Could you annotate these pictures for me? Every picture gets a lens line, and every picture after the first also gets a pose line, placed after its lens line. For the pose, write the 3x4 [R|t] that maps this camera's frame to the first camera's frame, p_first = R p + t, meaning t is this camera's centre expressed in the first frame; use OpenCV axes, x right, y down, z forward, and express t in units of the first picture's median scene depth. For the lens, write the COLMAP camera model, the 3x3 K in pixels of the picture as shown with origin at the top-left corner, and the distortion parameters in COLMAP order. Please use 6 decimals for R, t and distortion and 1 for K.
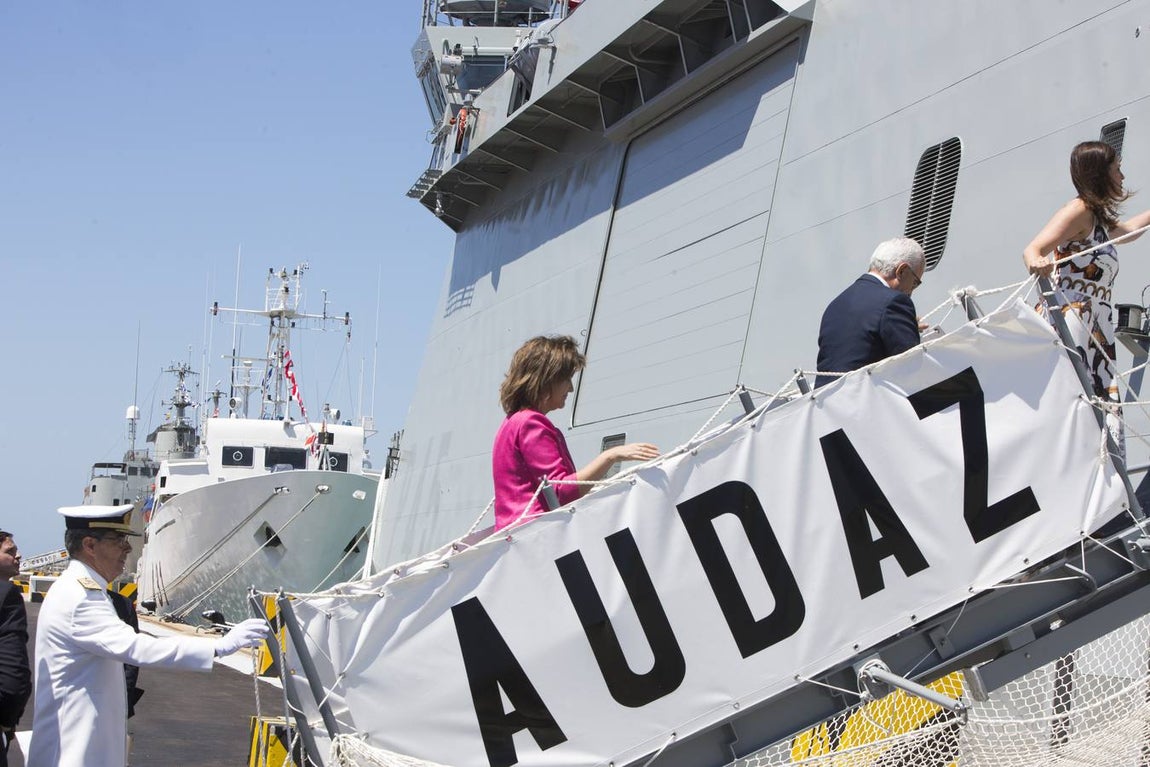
lens RADIAL K [[2515.2, 0, 575.0], [0, 2515.2, 383.5], [0, 0, 1]] dist [-0.040172, -0.525432]
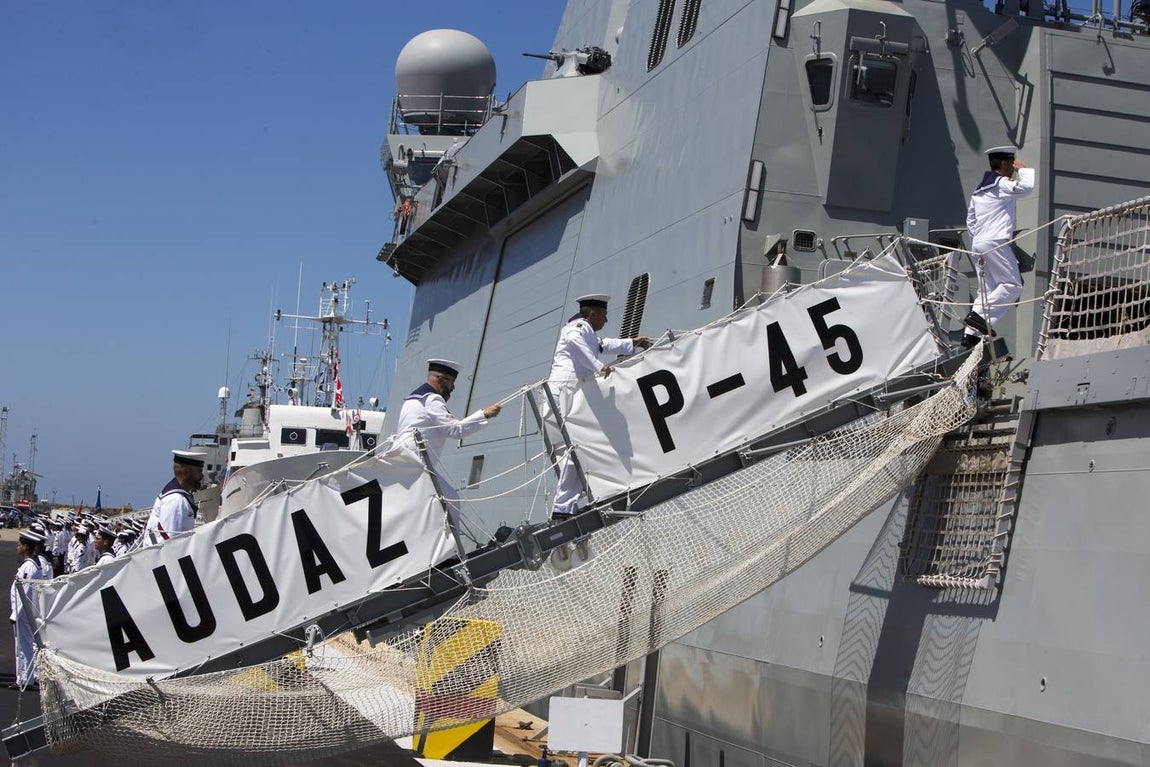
lens RADIAL K [[2515.2, 0, 575.0], [0, 2515.2, 383.5], [0, 0, 1]] dist [-0.040172, -0.525432]
pose [[0.995120, 0.034186, -0.092566, 0.499138], [-0.031982, 0.999171, 0.025191, -0.138193], [0.093350, -0.022107, 0.995388, -0.962461]]
